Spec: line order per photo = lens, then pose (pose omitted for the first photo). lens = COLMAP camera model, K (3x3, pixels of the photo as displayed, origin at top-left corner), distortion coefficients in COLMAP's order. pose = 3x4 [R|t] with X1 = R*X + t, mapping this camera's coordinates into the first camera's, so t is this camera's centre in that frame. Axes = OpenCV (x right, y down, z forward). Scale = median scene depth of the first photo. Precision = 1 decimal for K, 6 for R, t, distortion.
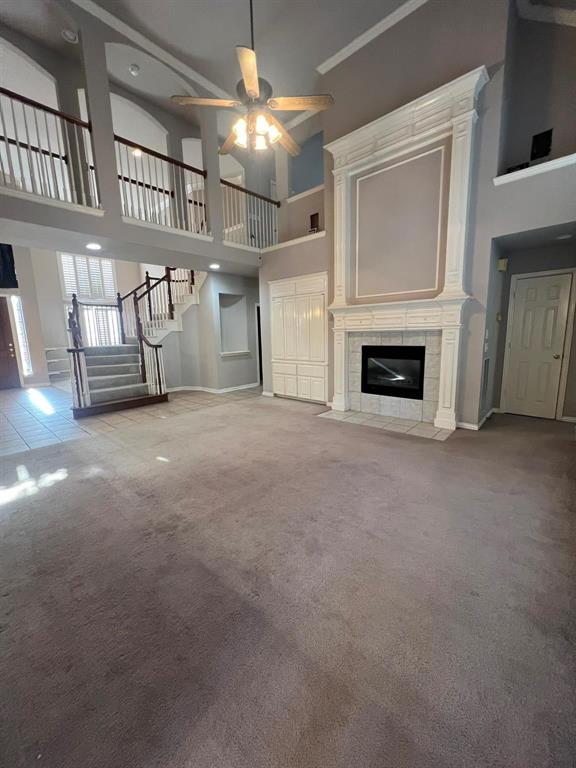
lens RADIAL K [[309.6, 0, 291.1], [0, 309.6, 383.9], [0, 0, 1]] dist [0.002894, 0.000027]
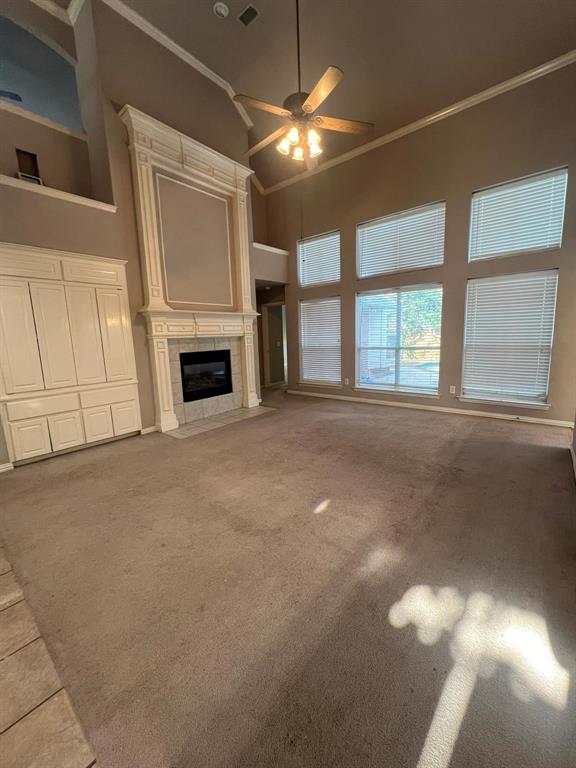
lens RADIAL K [[309.6, 0, 288.9], [0, 309.6, 384.1], [0, 0, 1]] dist [0.002894, 0.000027]
pose [[-0.038515, -0.129900, 0.990779, -0.812628], [0.201534, 0.970130, 0.135027, -0.102957], [-0.978724, 0.204876, -0.011185, 0.778220]]
